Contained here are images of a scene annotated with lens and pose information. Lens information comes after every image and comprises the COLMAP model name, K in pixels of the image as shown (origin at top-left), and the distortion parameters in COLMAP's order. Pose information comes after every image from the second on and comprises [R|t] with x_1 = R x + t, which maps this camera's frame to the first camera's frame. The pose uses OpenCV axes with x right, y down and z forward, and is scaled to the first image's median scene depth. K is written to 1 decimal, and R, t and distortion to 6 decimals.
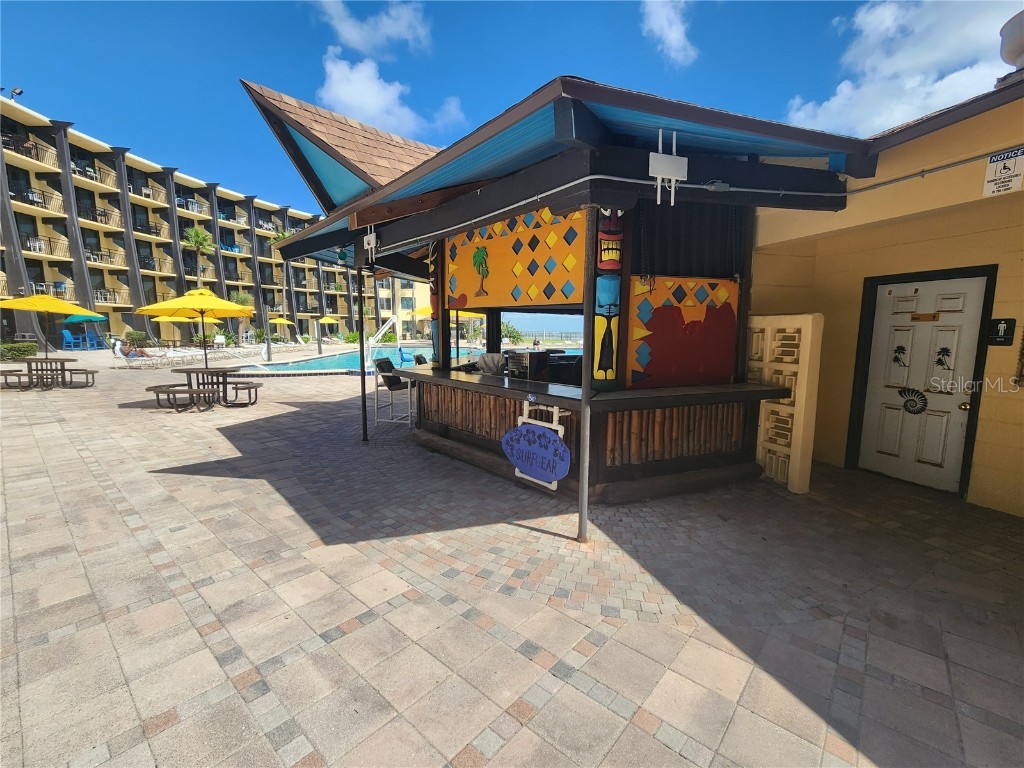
lens RADIAL K [[449.5, 0, 512.0], [0, 449.5, 384.0], [0, 0, 1]] dist [-0.001441, -0.000411]
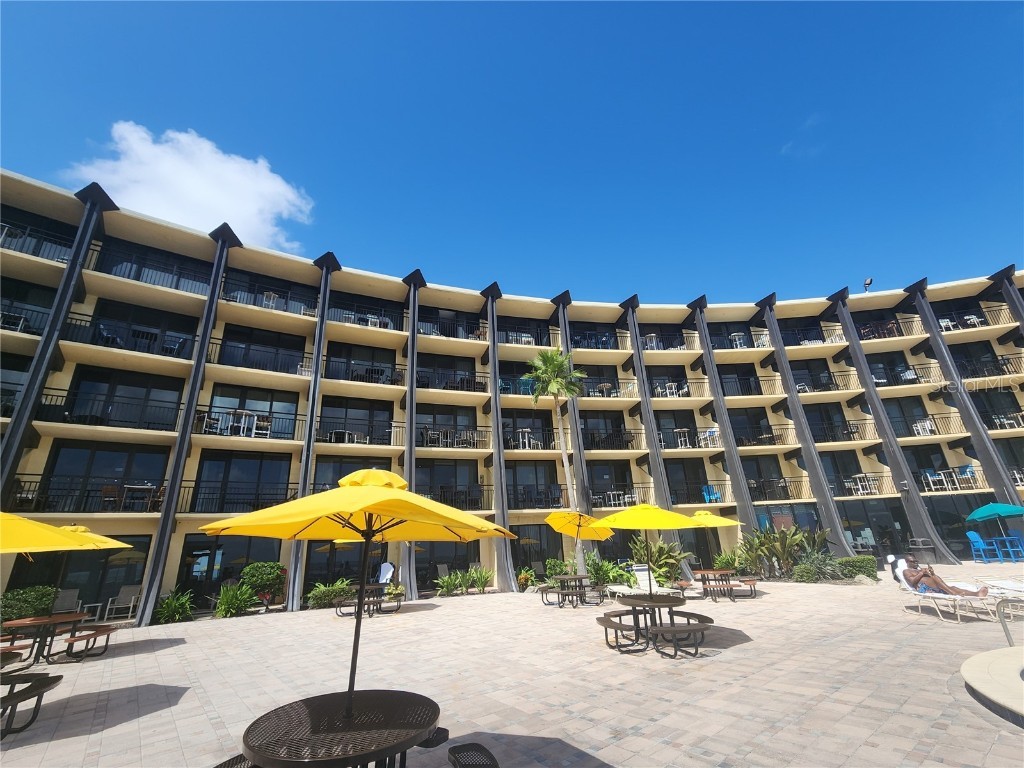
lens RADIAL K [[449.5, 0, 512.0], [0, 449.5, 384.0], [0, 0, 1]] dist [-0.001441, -0.000411]
pose [[-0.266399, -0.303984, -0.914672, -0.040288], [-0.085159, 0.952677, -0.291812, -0.070409], [0.960094, 0.000154, -0.279679, 0.483601]]
